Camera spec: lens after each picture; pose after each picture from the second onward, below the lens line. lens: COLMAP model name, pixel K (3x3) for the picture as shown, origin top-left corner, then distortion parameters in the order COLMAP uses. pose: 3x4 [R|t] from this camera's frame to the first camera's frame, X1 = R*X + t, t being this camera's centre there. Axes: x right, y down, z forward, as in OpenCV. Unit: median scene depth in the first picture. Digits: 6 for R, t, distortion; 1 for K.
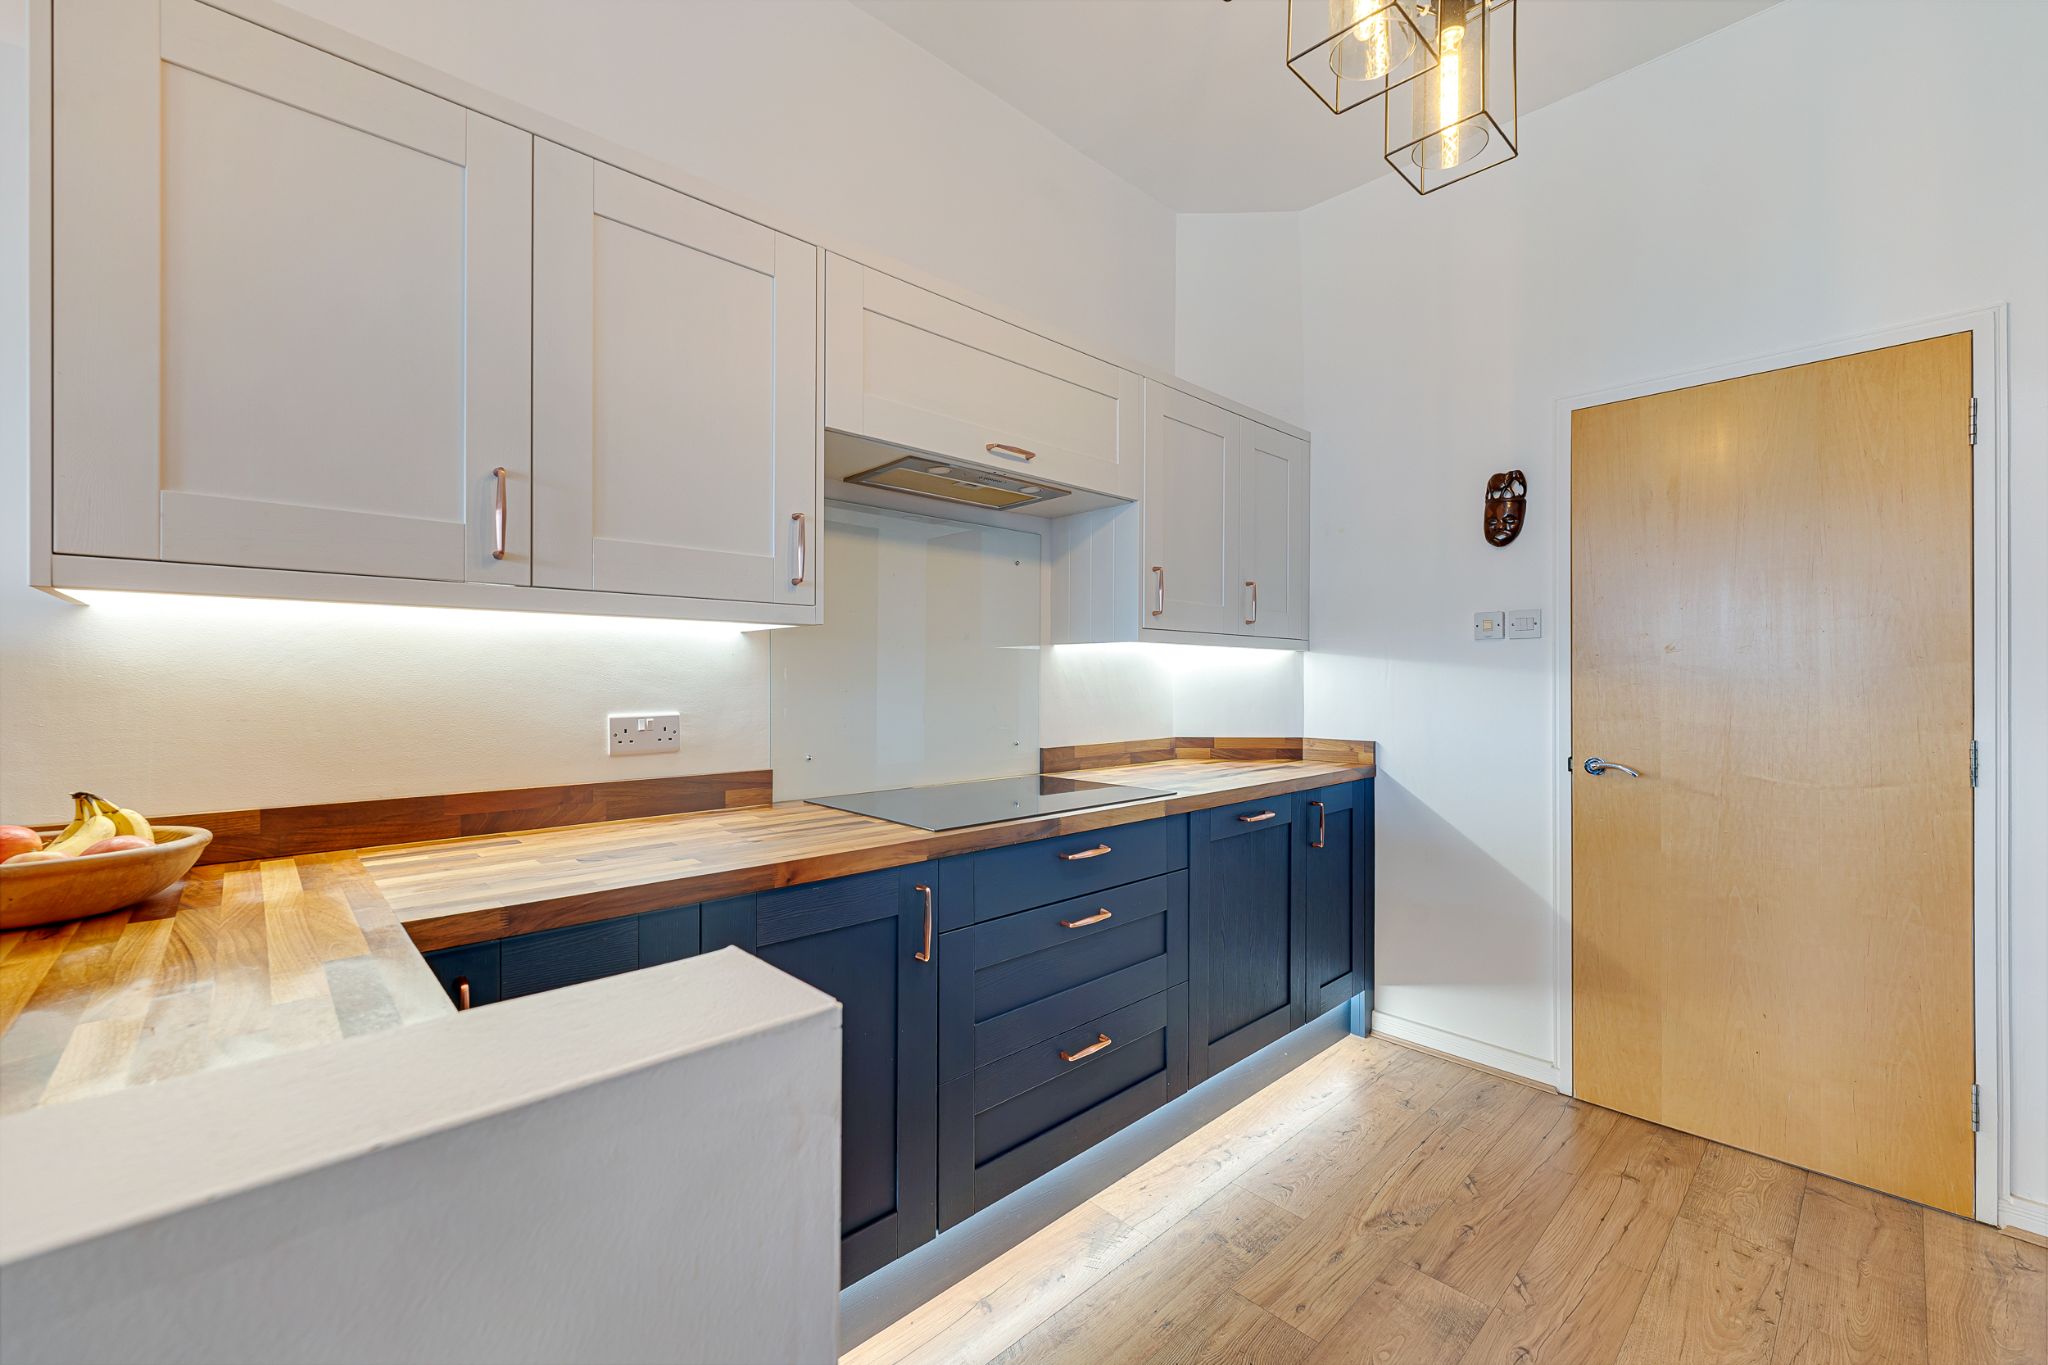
lens RADIAL K [[825.8, 0, 1033.9], [0, 825.8, 677.8], [0, 0, 1]] dist [-0.002164, -0.000535]
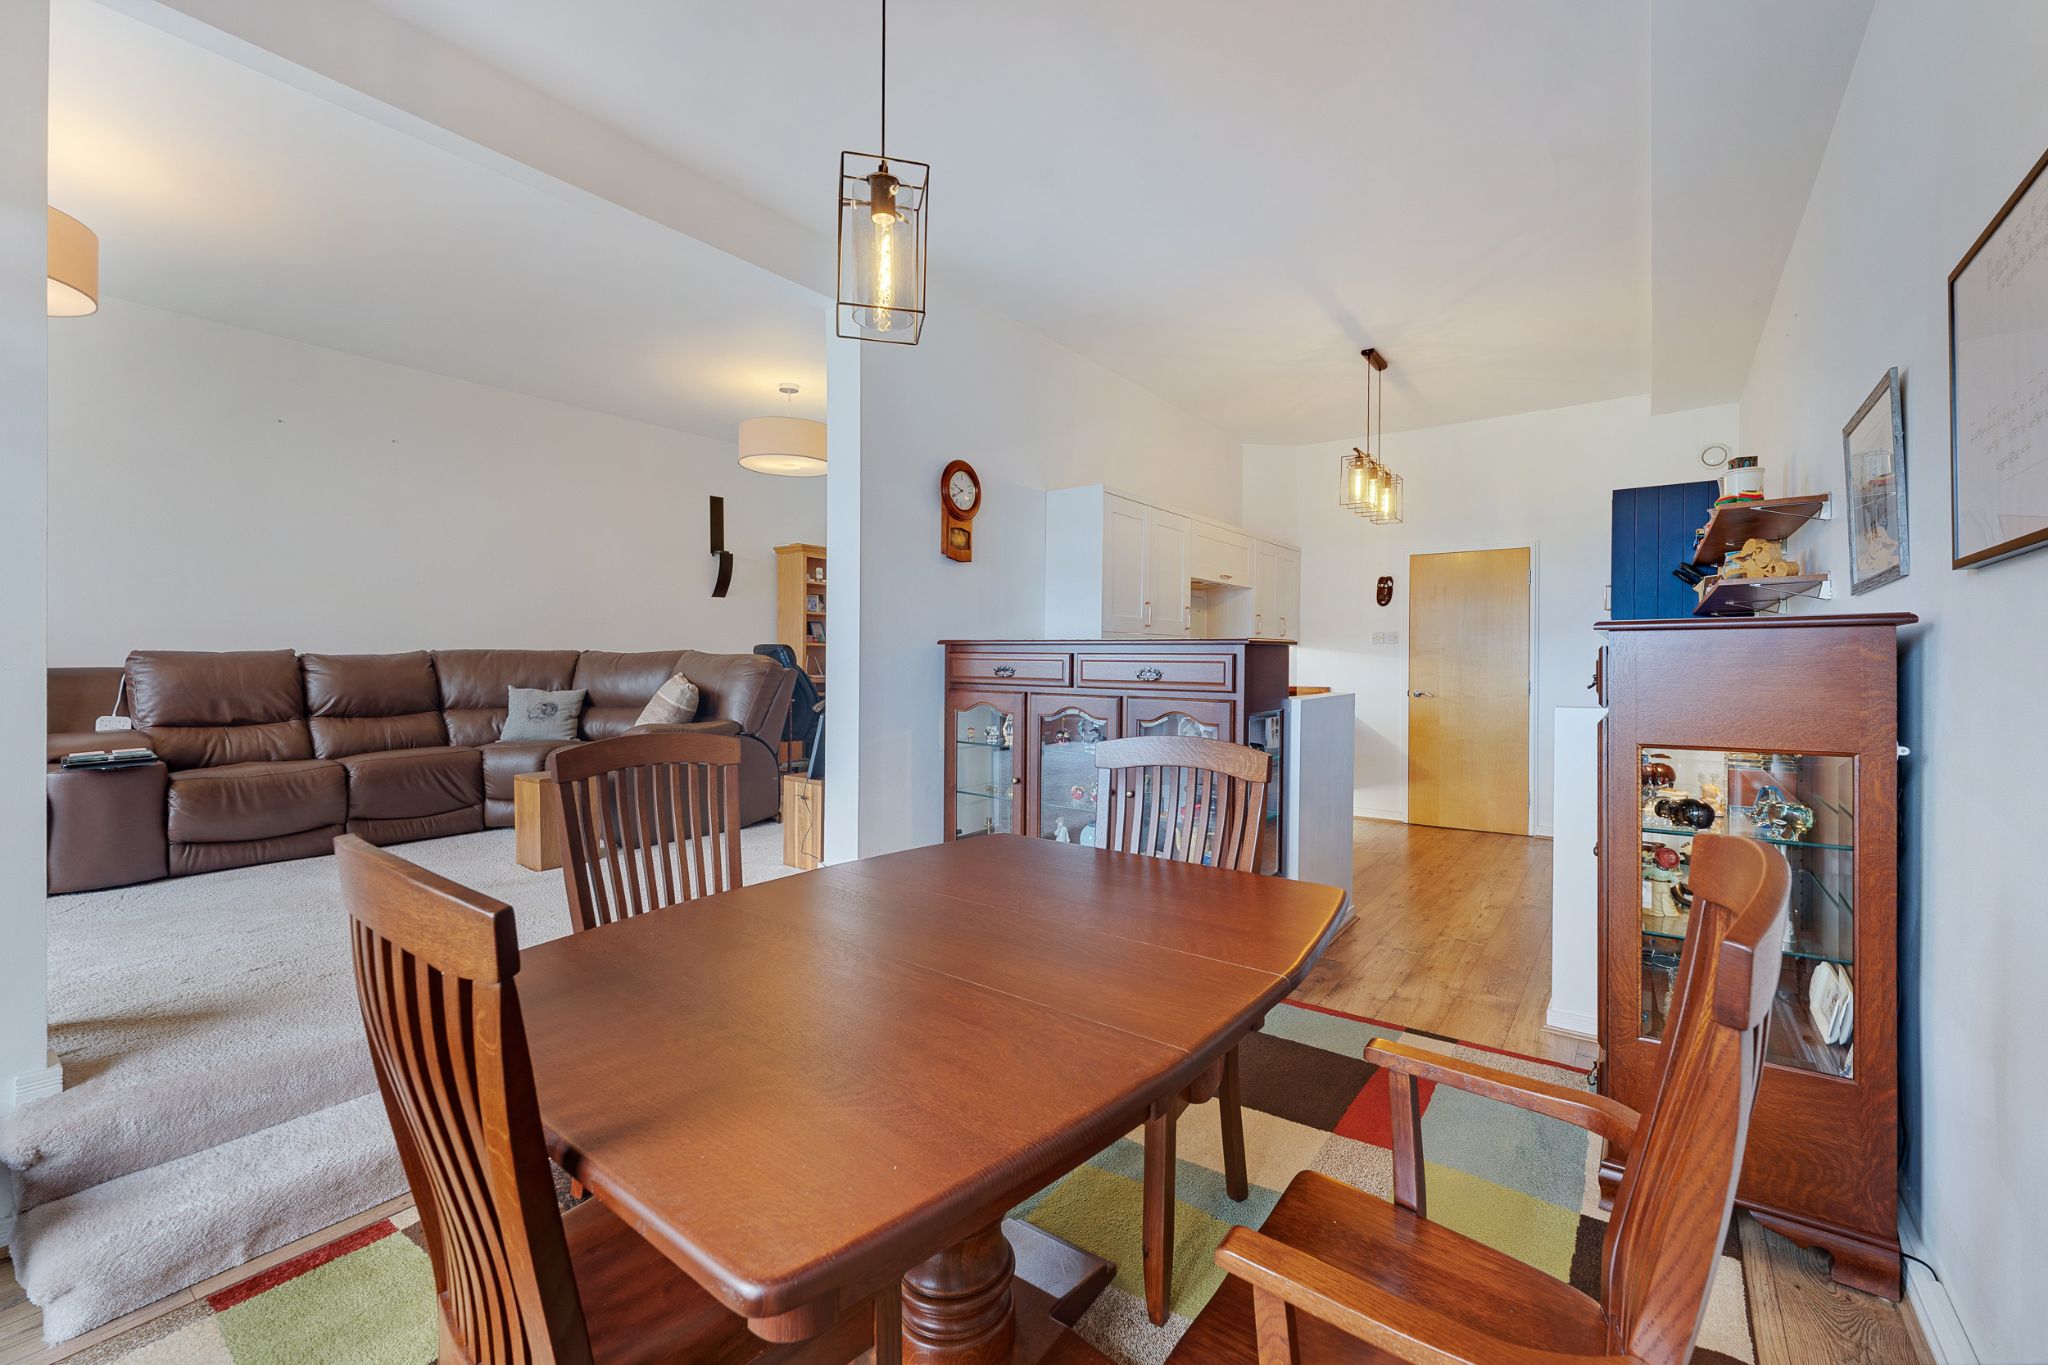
lens RADIAL K [[825.8, 0, 1033.5], [0, 825.8, 665.8], [0, 0, 1]] dist [-0.002164, -0.000535]
pose [[0.985939, 0.004198, 0.167053, -0.889140], [-0.005569, 0.999955, 0.007736, 0.002886], [-0.167013, -0.008558, 0.985918, -1.276131]]
